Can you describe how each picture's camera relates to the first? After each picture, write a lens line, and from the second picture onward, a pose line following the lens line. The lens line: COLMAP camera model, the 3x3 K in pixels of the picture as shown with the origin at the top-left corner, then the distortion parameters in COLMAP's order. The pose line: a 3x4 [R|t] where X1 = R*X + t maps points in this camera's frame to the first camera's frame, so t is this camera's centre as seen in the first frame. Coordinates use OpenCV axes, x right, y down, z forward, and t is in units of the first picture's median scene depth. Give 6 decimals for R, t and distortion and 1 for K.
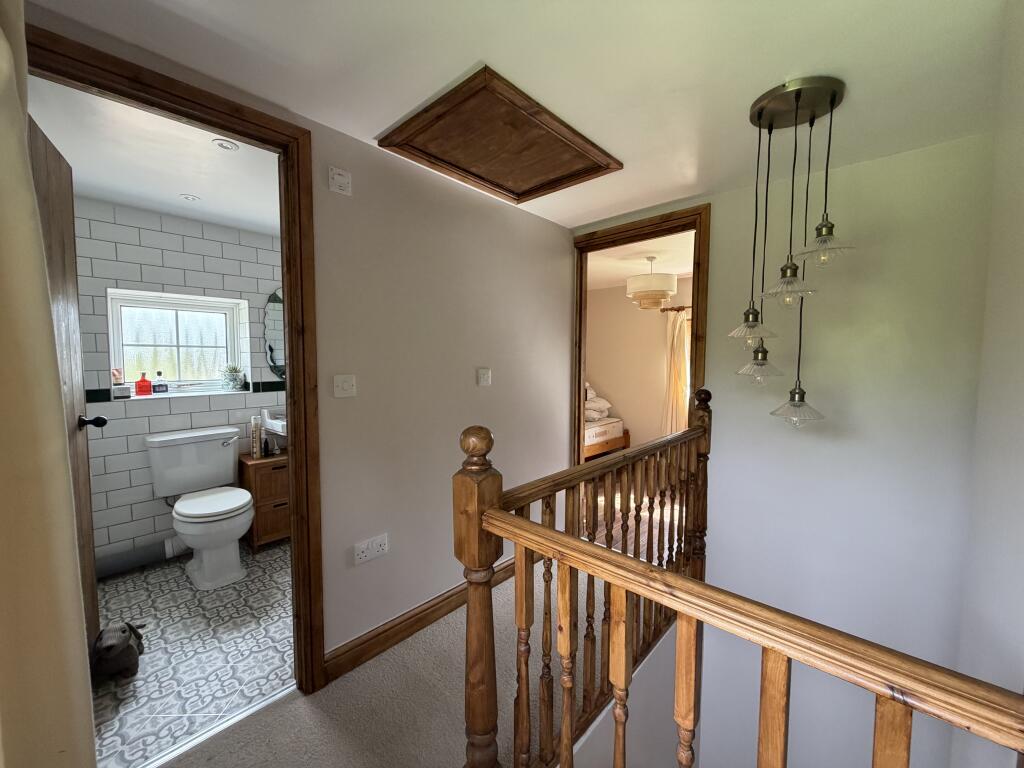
lens RADIAL K [[406.0, 0, 512.0], [0, 406.0, 384.0], [0, 0, 1]] dist [0.000501, 0.000359]
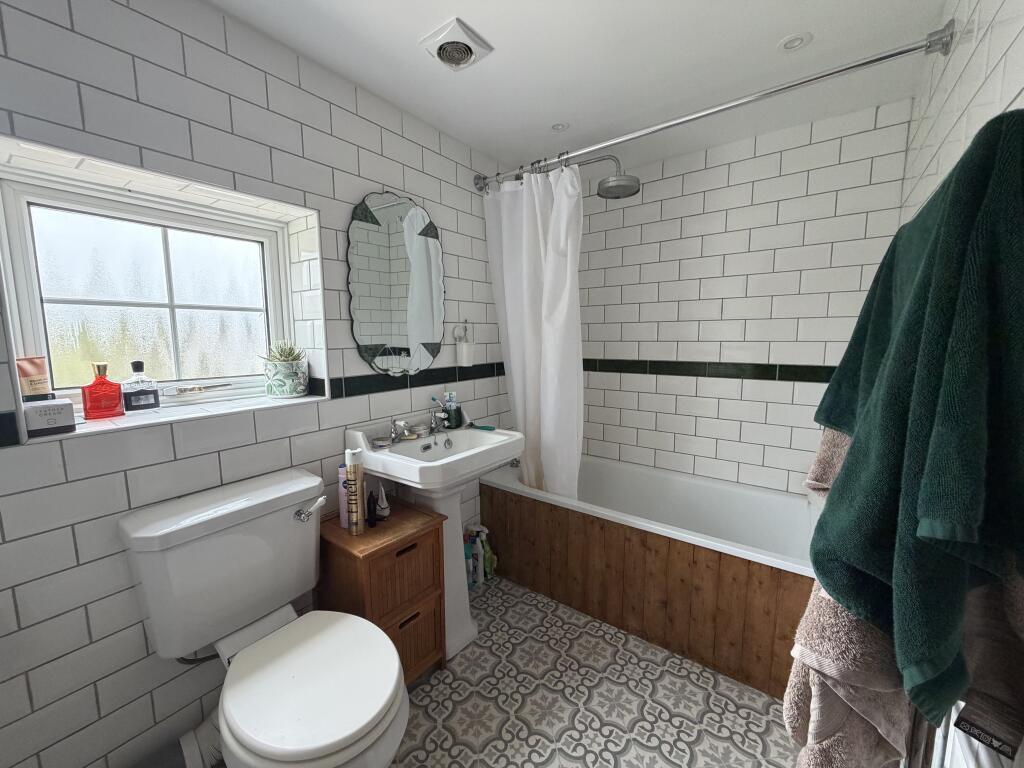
lens RADIAL K [[406.0, 0, 512.0], [0, 406.0, 384.0], [0, 0, 1]] dist [0.000501, 0.000359]
pose [[0.995048, -0.020663, 0.097229, -0.499007], [0.015388, 0.998384, 0.054699, -0.023938], [-0.098202, -0.052932, 0.993758, 0.511902]]
